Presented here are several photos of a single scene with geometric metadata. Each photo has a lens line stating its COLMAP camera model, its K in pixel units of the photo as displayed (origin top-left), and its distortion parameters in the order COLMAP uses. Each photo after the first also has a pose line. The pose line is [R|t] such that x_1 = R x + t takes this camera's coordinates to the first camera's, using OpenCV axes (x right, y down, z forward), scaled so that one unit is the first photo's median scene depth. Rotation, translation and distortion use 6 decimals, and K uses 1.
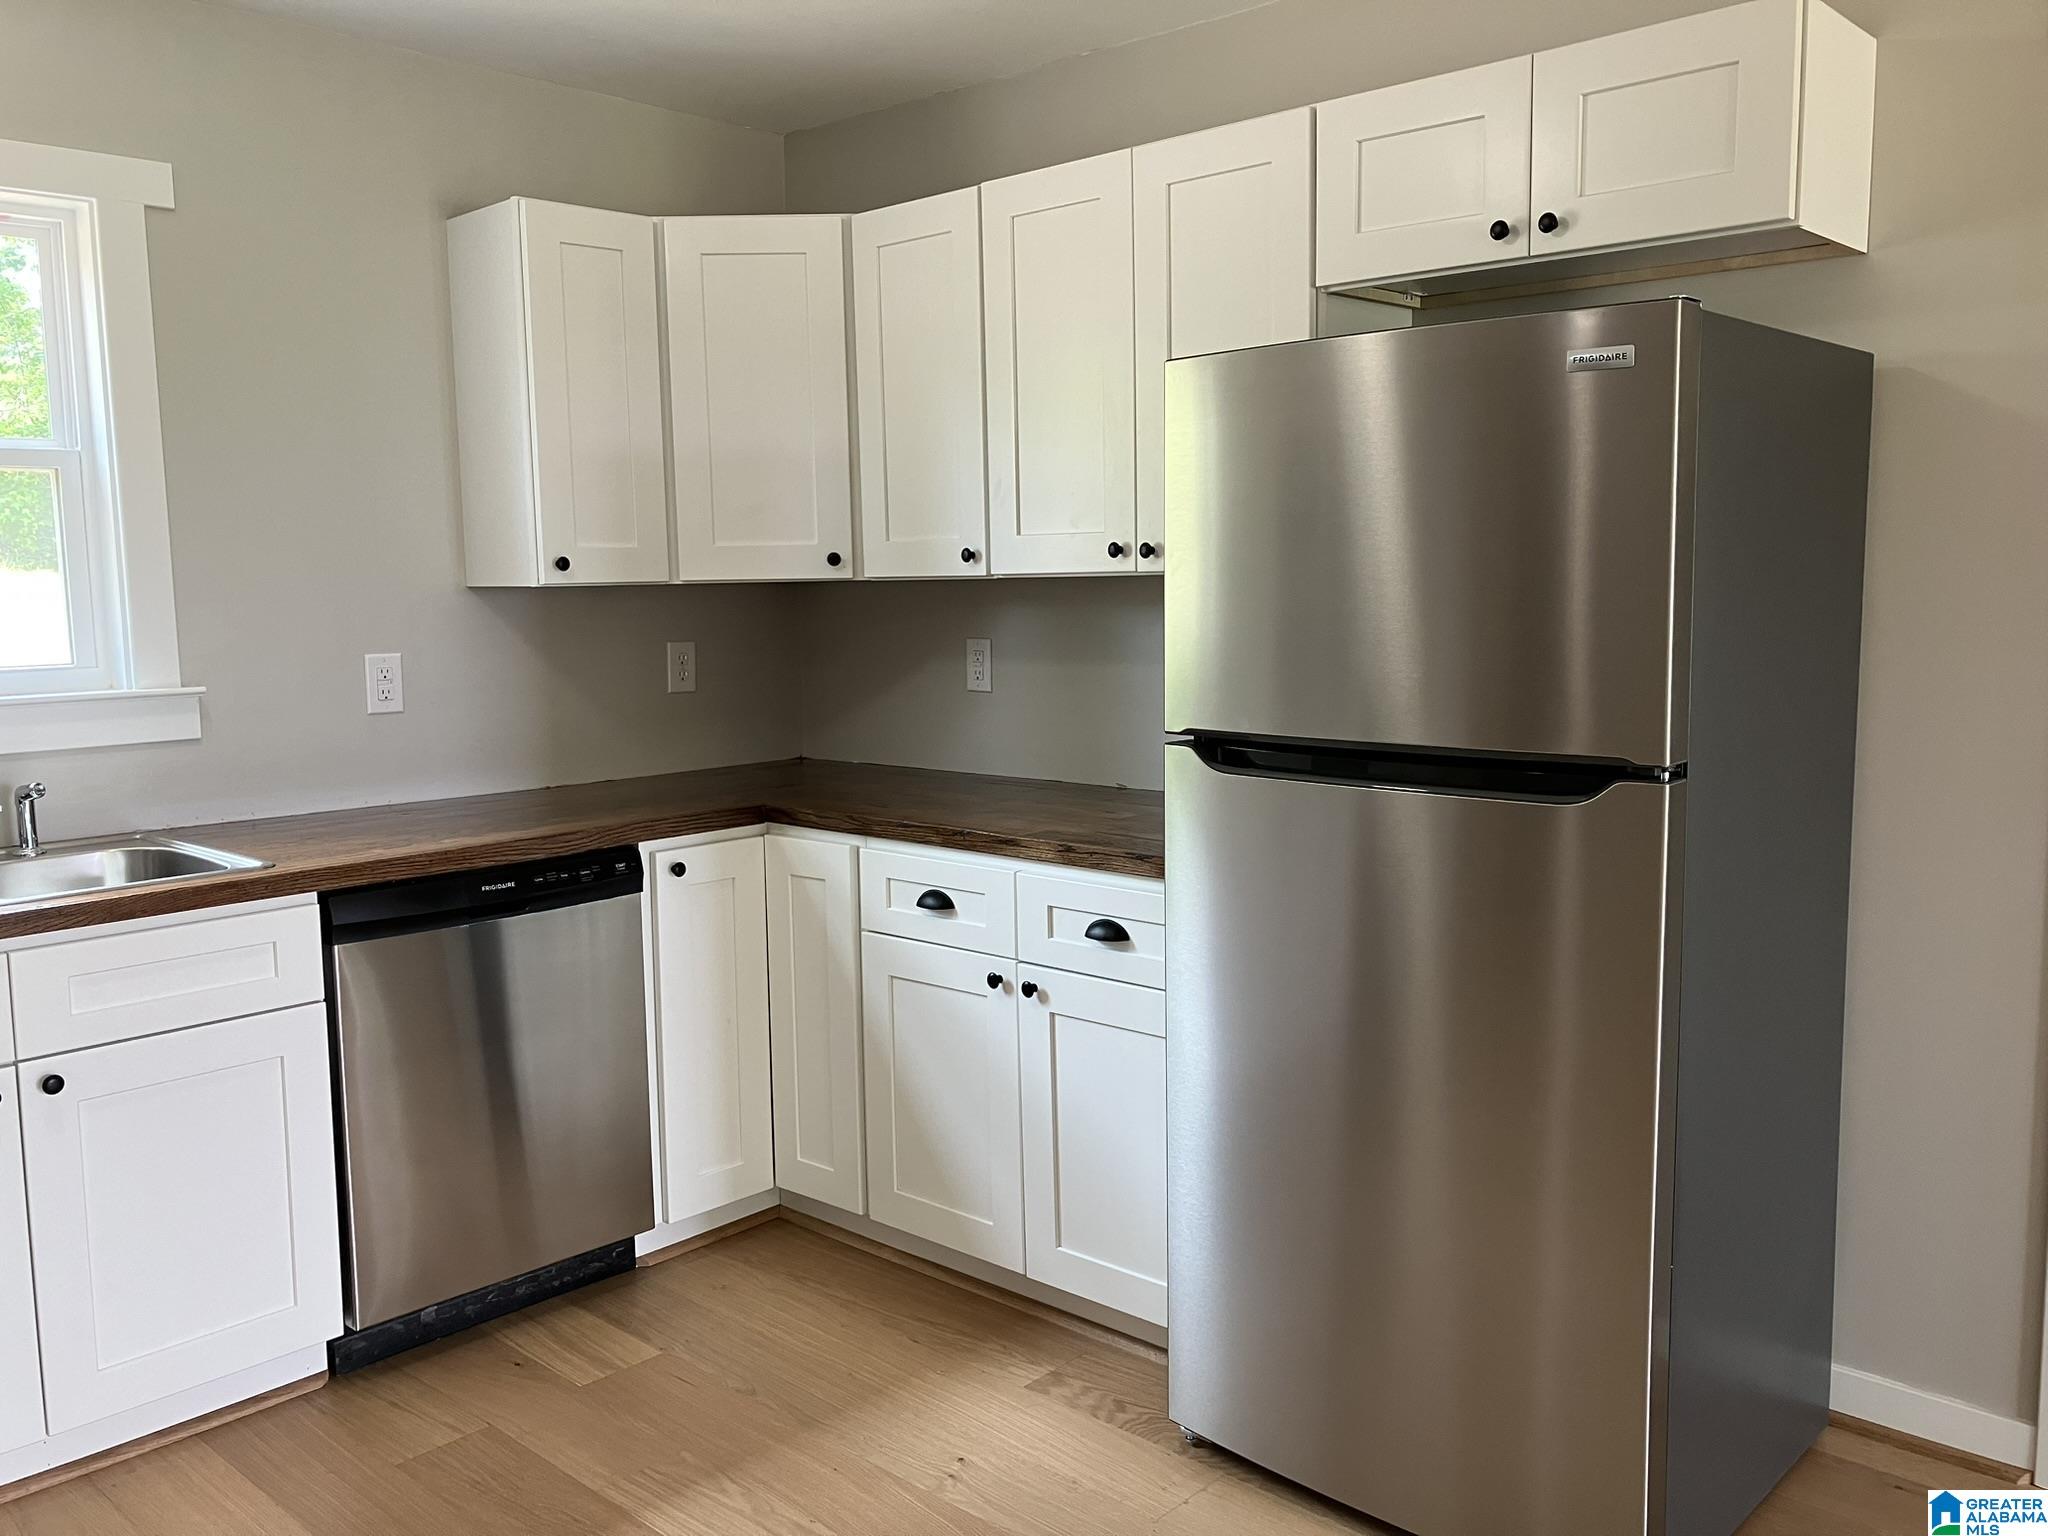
lens RADIAL K [[1703.9, 0, 1018.8], [0, 1703.9, 754.0], [0, 0, 1]] dist [0.074992, -0.118803]
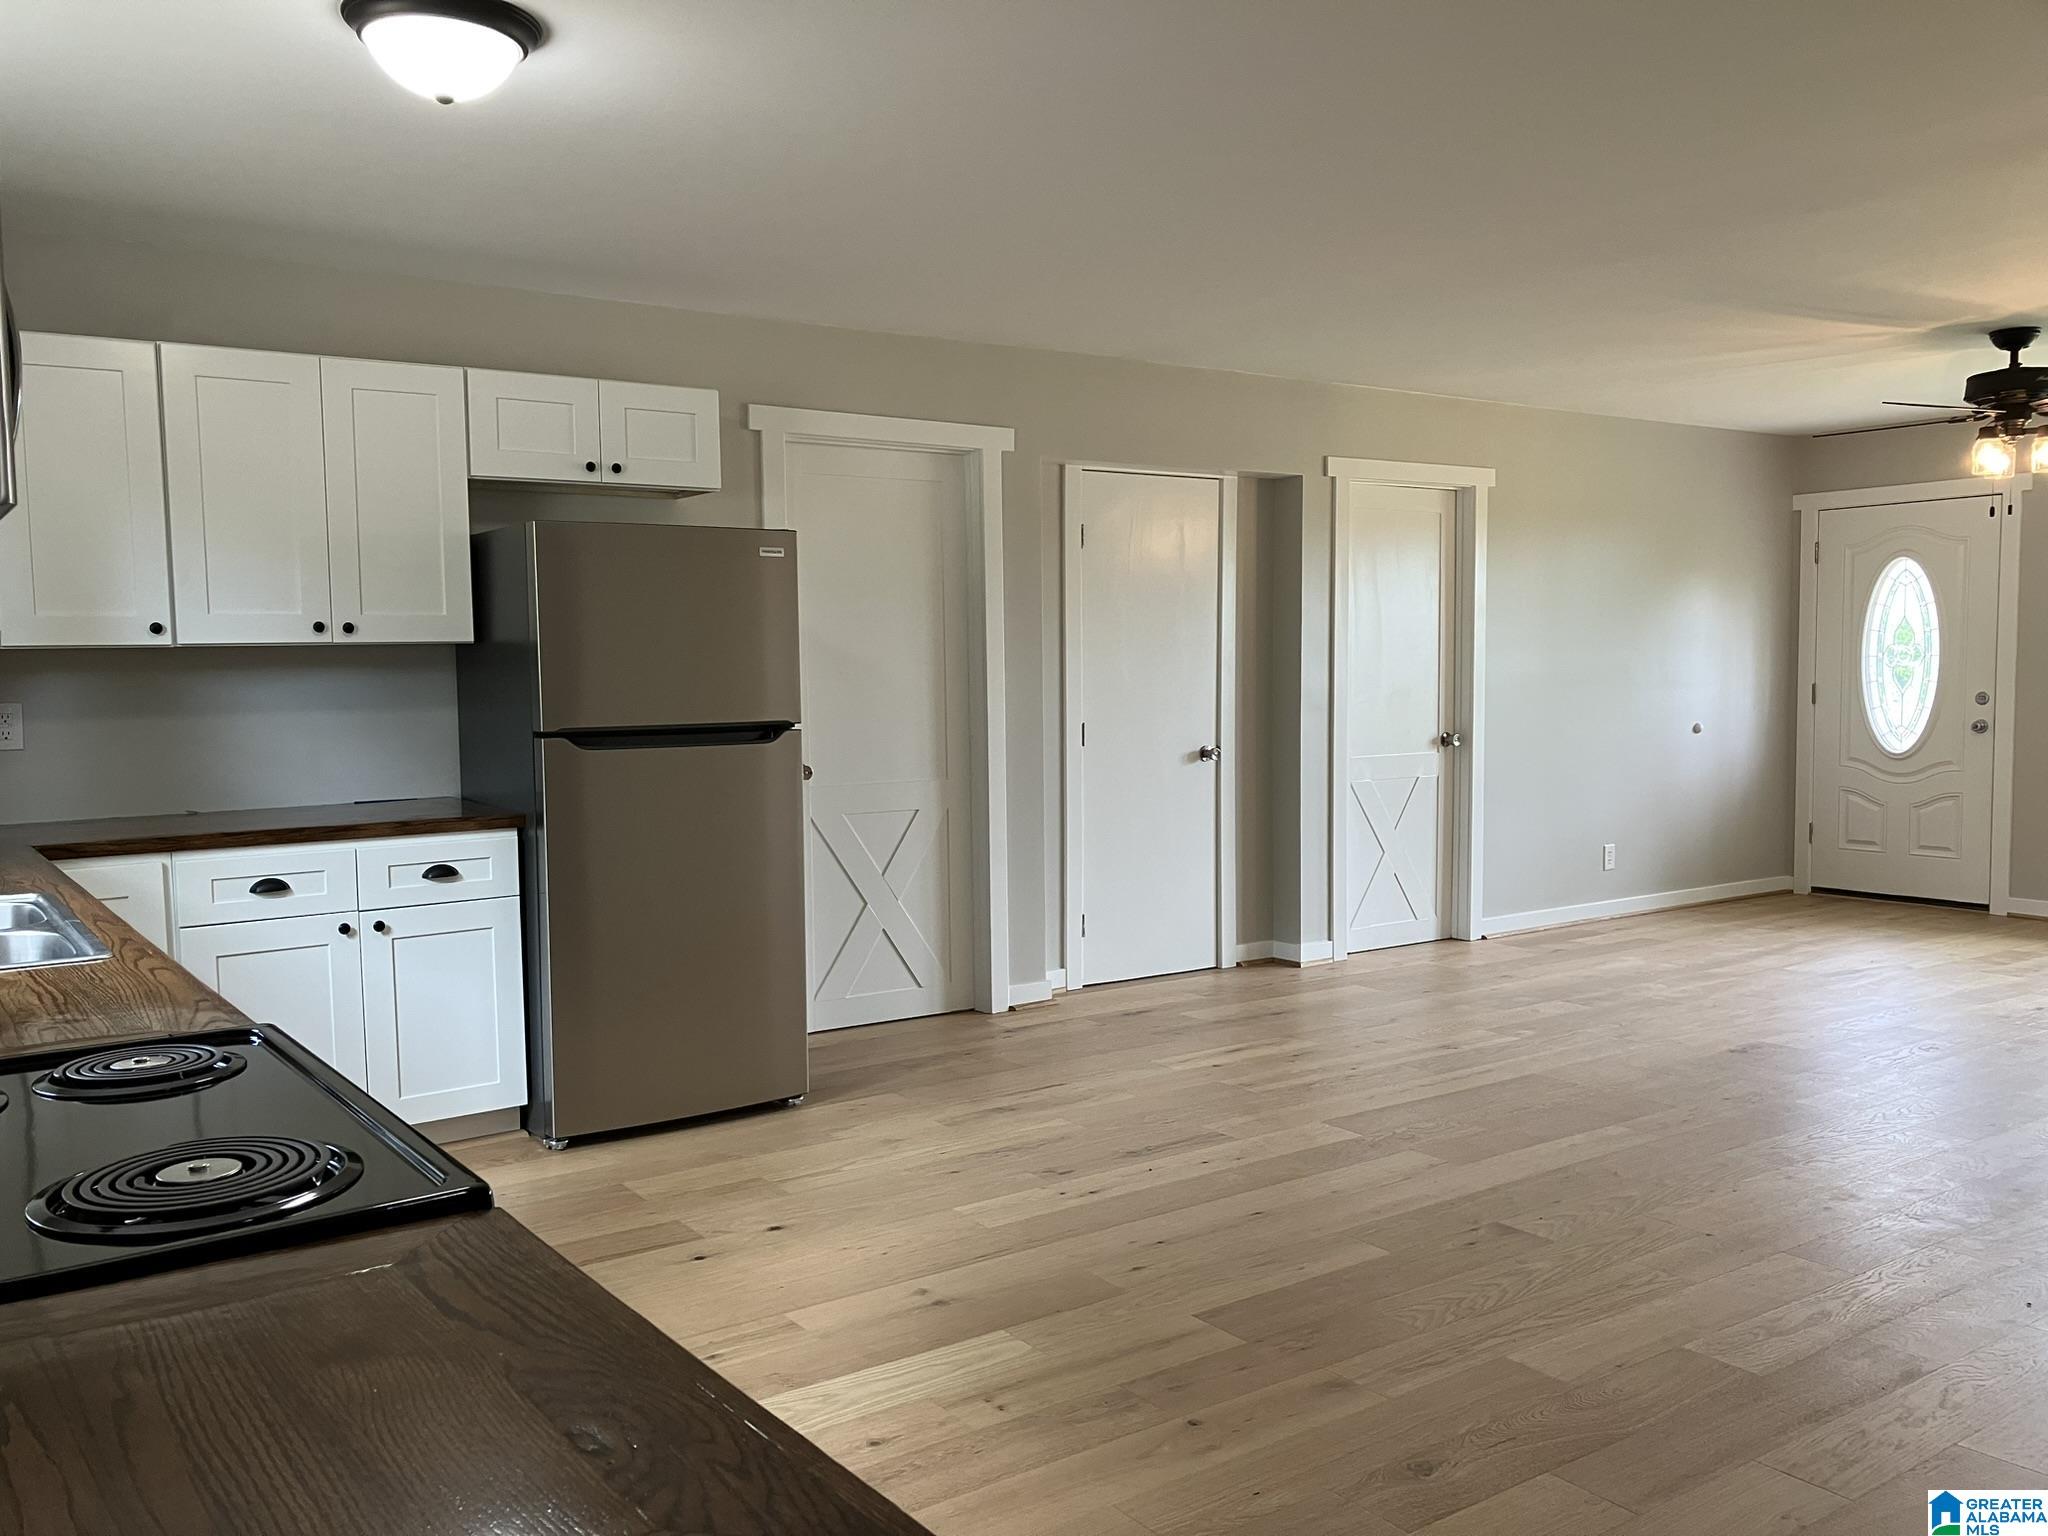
lens RADIAL K [[1669.5, 0, 1006.4], [0, 1669.5, 796.0], [0, 0, 1]] dist [0.054189, -0.116911]
pose [[0.204950, -0.073322, 0.976022, -1.208053], [0.110845, 0.992514, 0.051285, 0.012618], [-0.972476, 0.097677, 0.211543, 0.155471]]
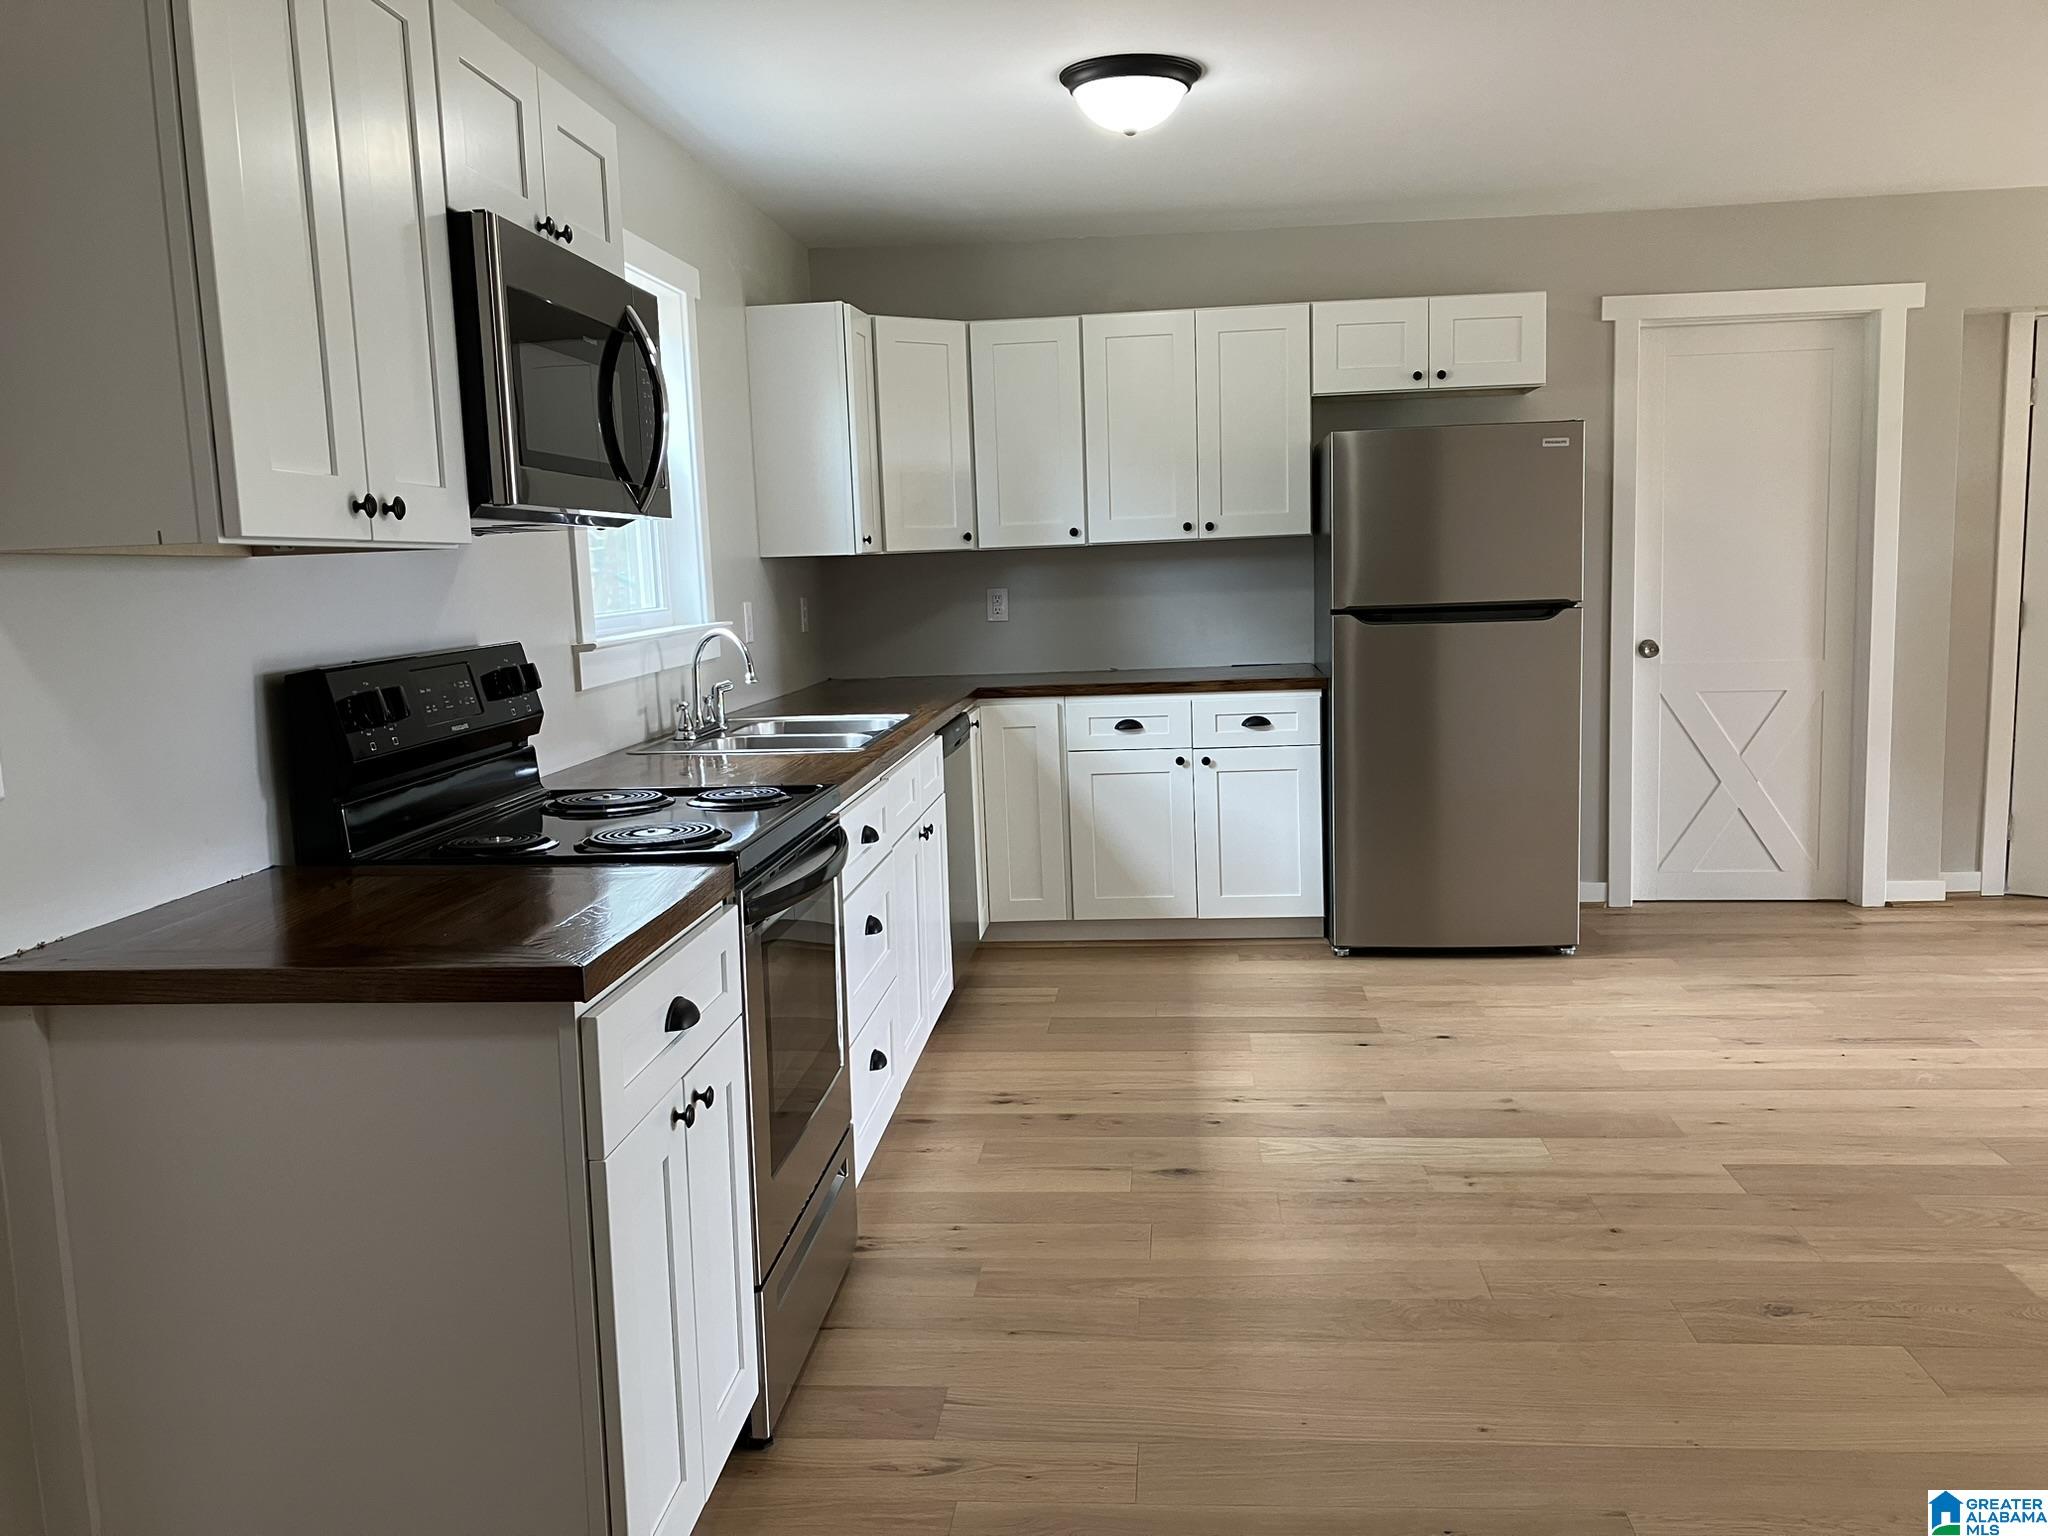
lens RADIAL K [[1669.5, 0, 1006.4], [0, 1669.5, 796.0], [0, 0, 1]] dist [0.054189, -0.116911]
pose [[0.799601, -0.098638, 0.592376, -1.193557], [0.087990, 0.995016, 0.046912, 0.067112], [-0.594051, 0.014612, 0.804295, -0.327962]]
